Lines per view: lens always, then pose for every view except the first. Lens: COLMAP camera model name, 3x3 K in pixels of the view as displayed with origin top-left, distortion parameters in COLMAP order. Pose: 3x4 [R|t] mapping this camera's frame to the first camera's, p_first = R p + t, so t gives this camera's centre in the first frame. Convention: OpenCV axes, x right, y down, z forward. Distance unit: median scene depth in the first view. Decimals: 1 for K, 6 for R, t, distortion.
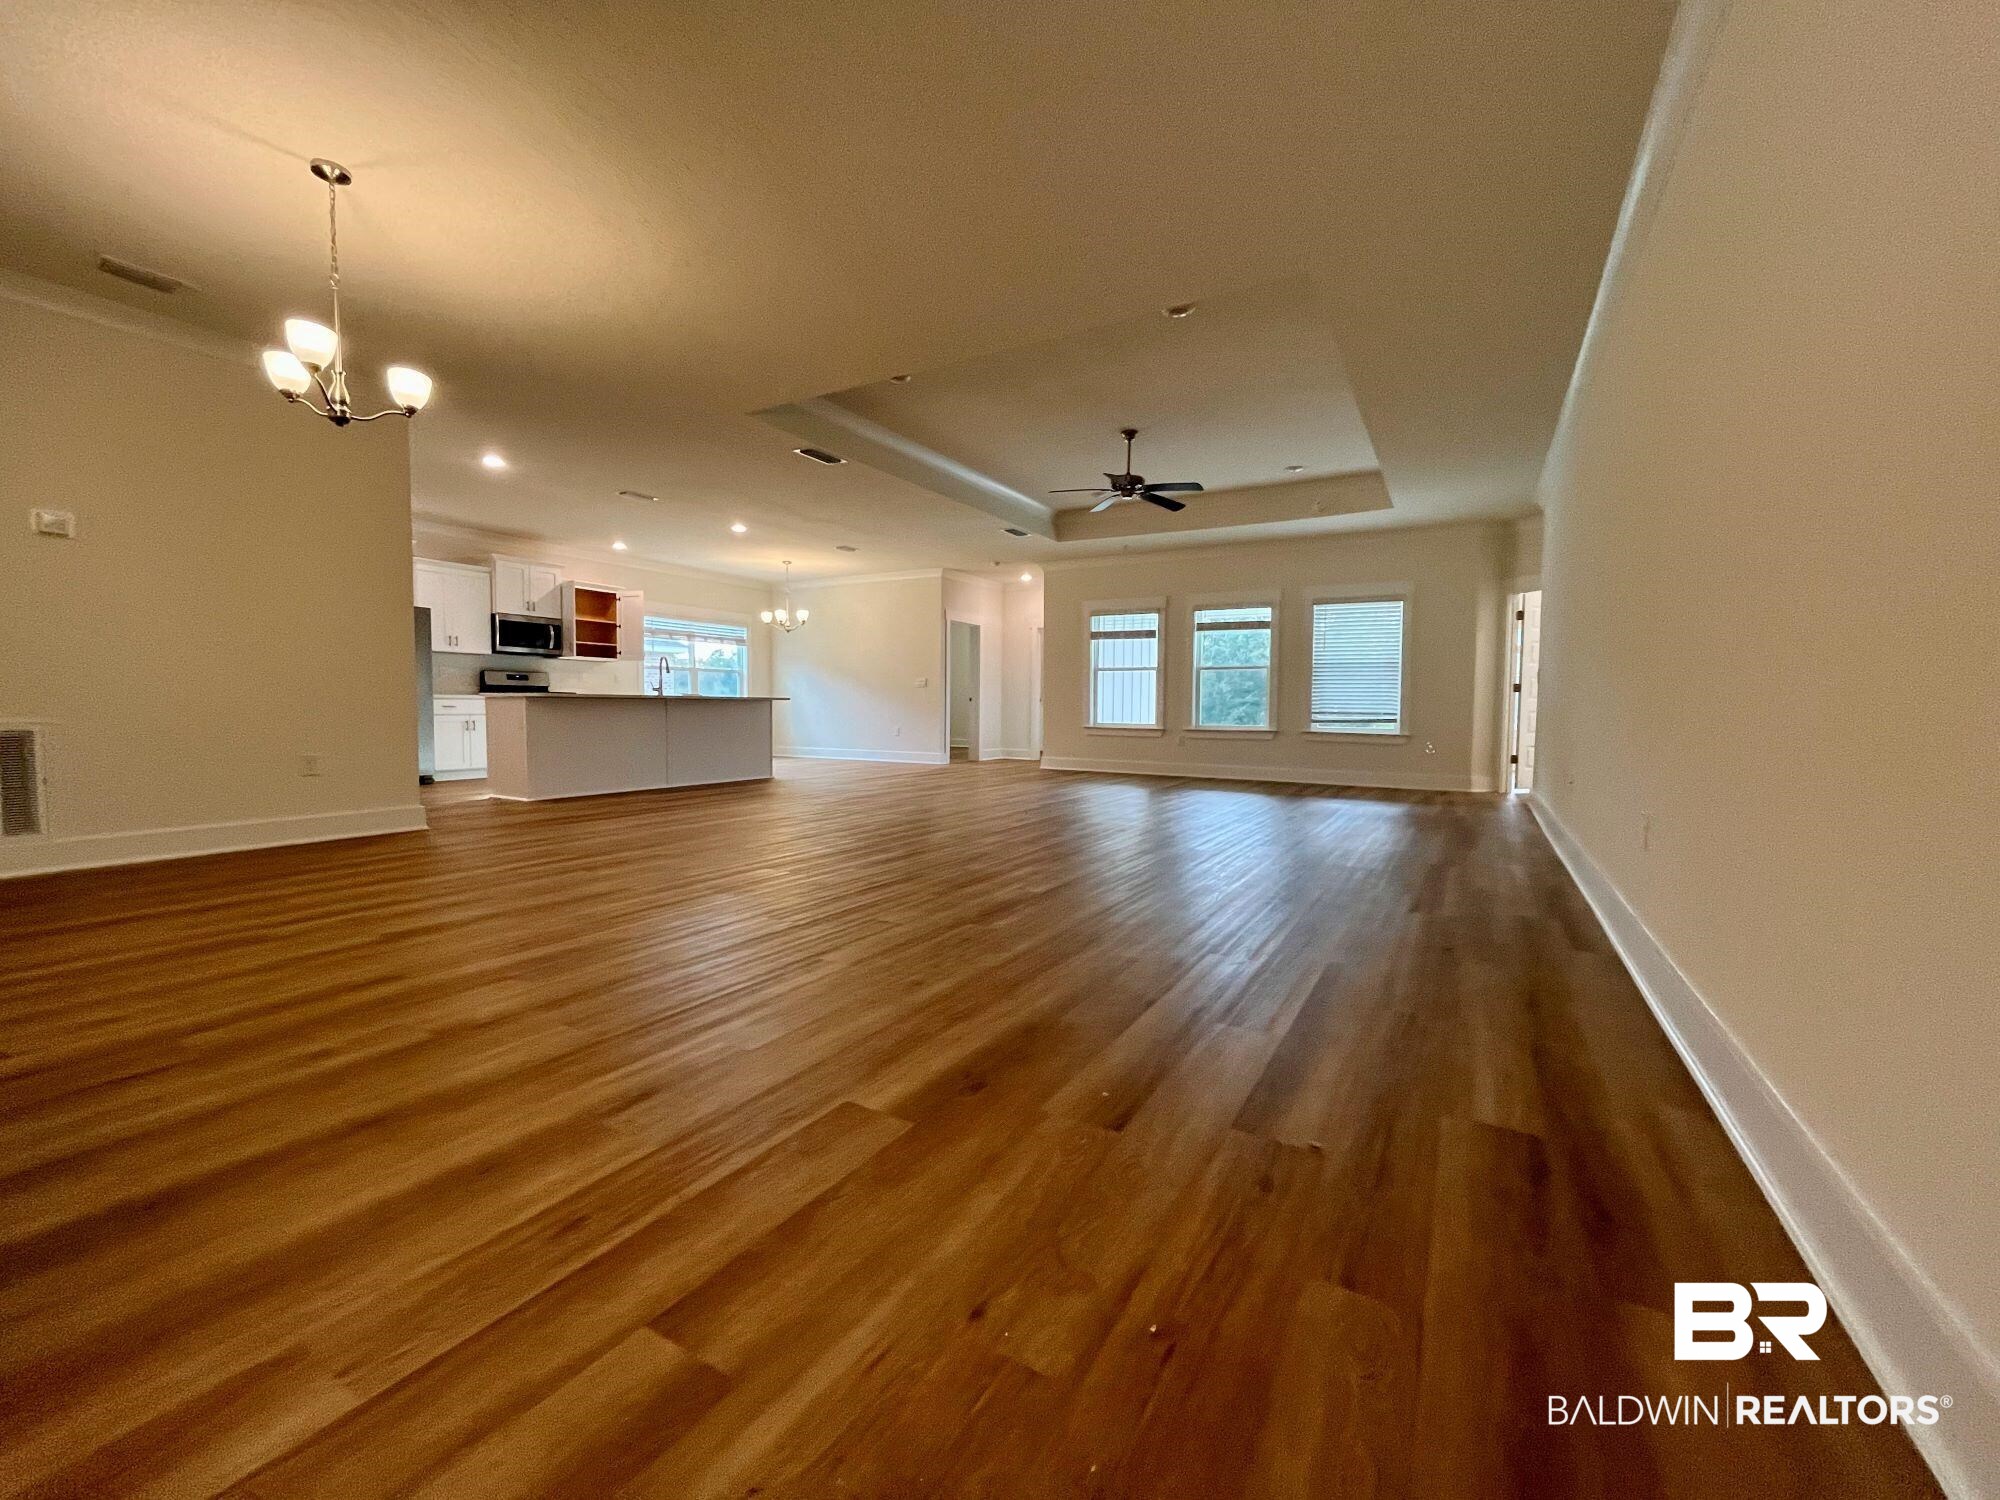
lens RADIAL K [[806.4, 0, 994.9], [0, 806.4, 750.8], [0, 0, 1]] dist [0.000606, 0.000016]
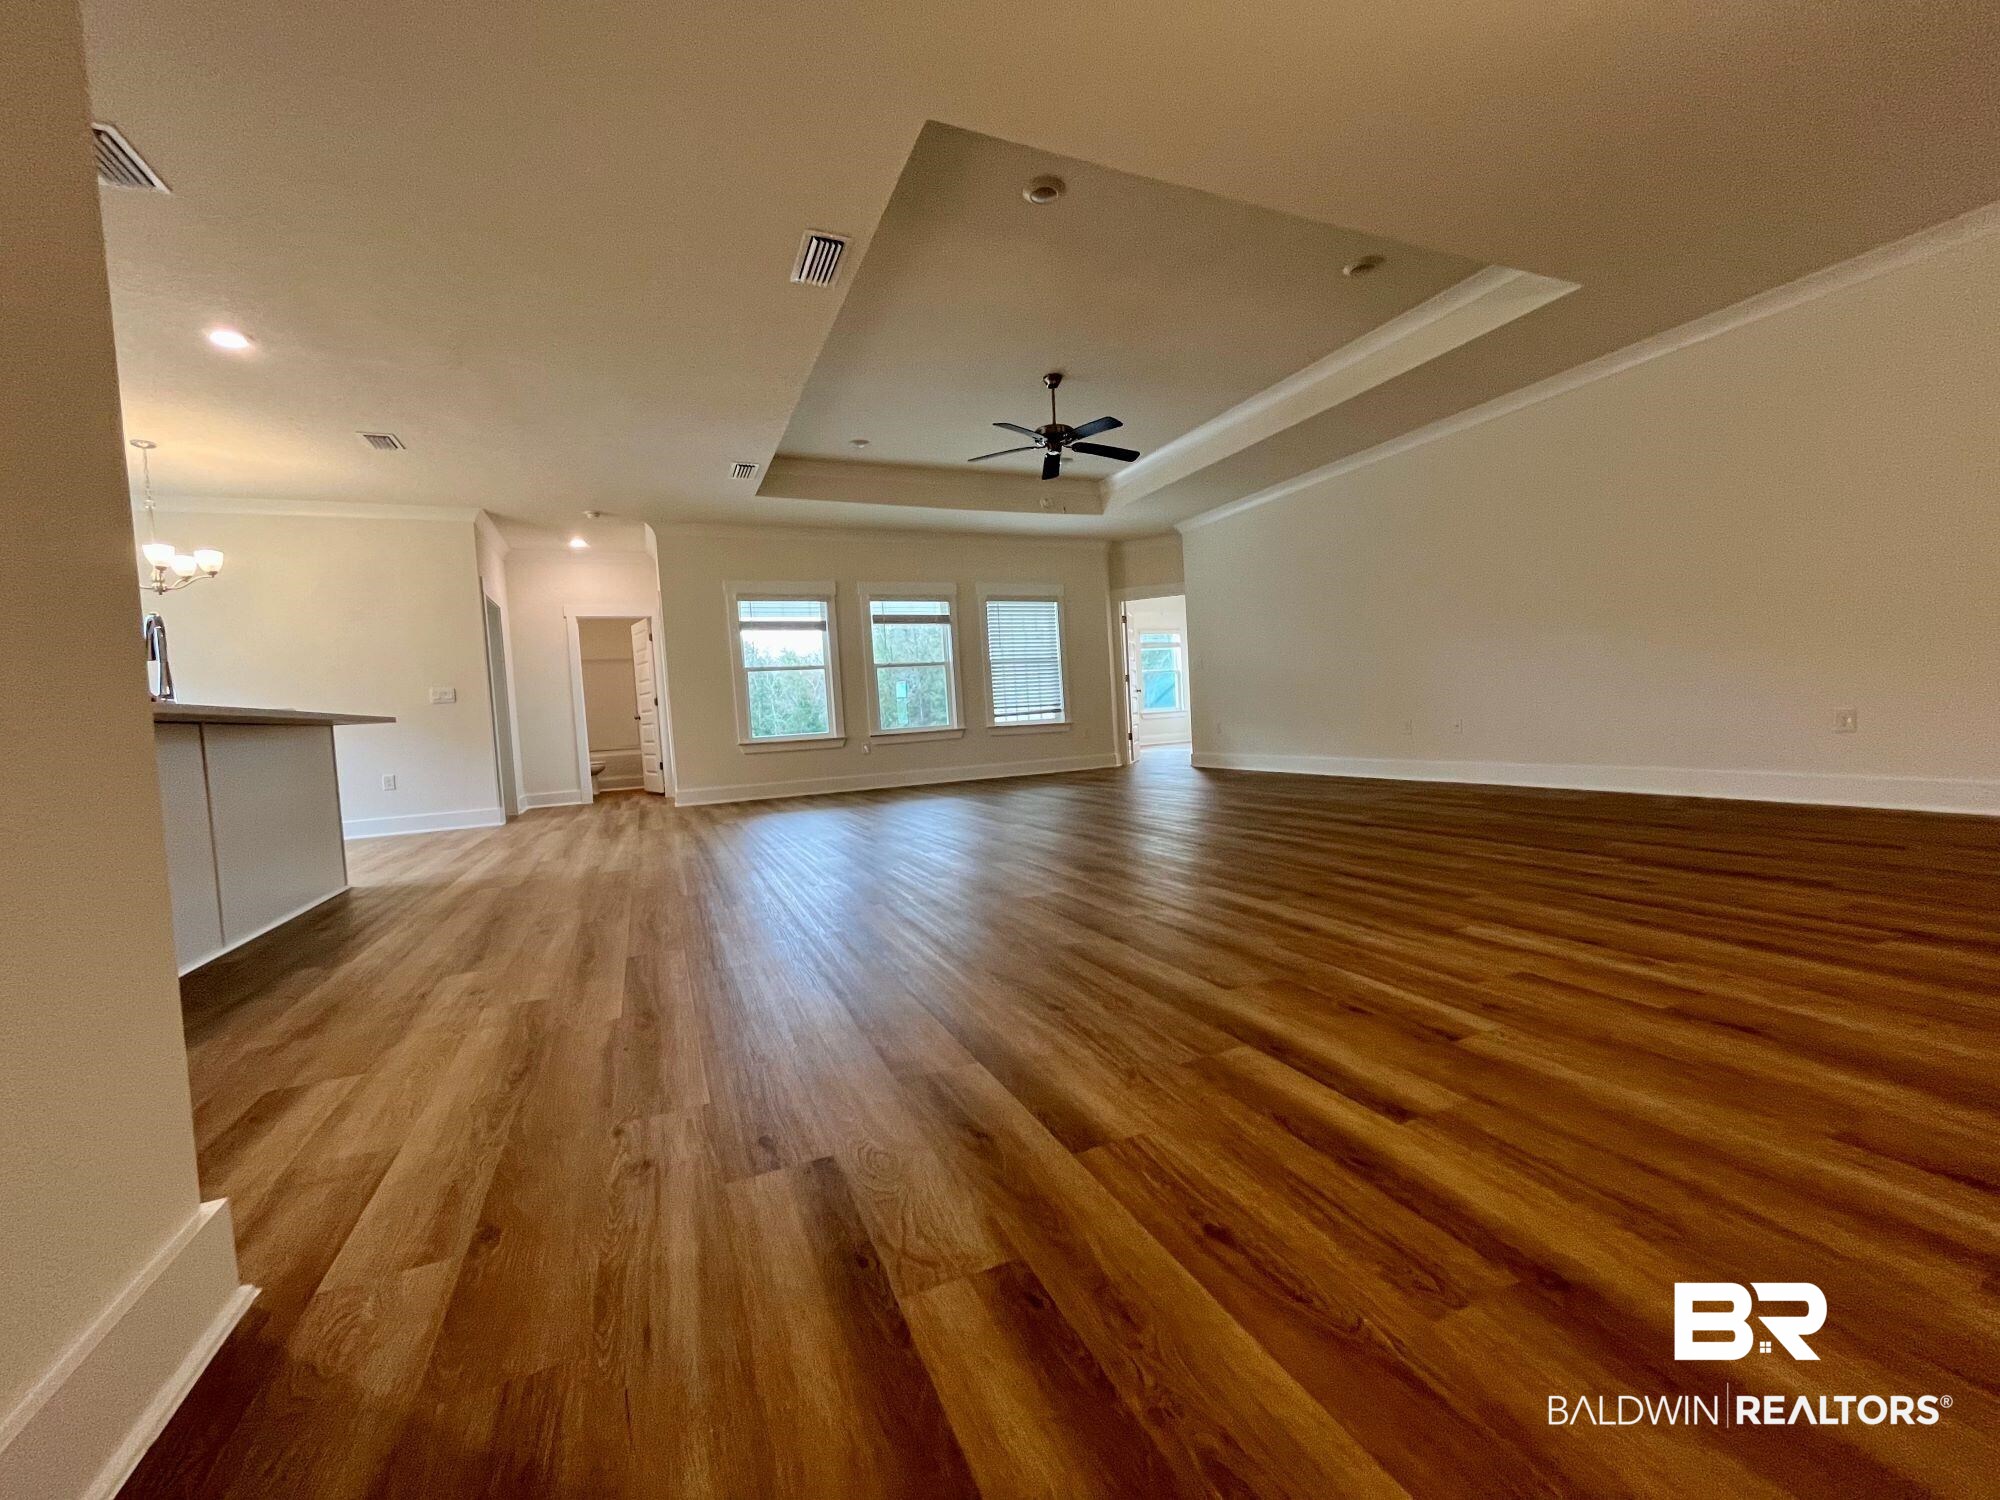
lens RADIAL K [[806.4, 0, 998.5], [0, 806.4, 746.6], [0, 0, 1]] dist [0.000606, 0.000016]
pose [[0.590776, -0.079752, 0.802884, -0.407708], [0.106806, 0.994076, 0.020154, -0.018104], [-0.799735, 0.073847, 0.595794, 0.388605]]
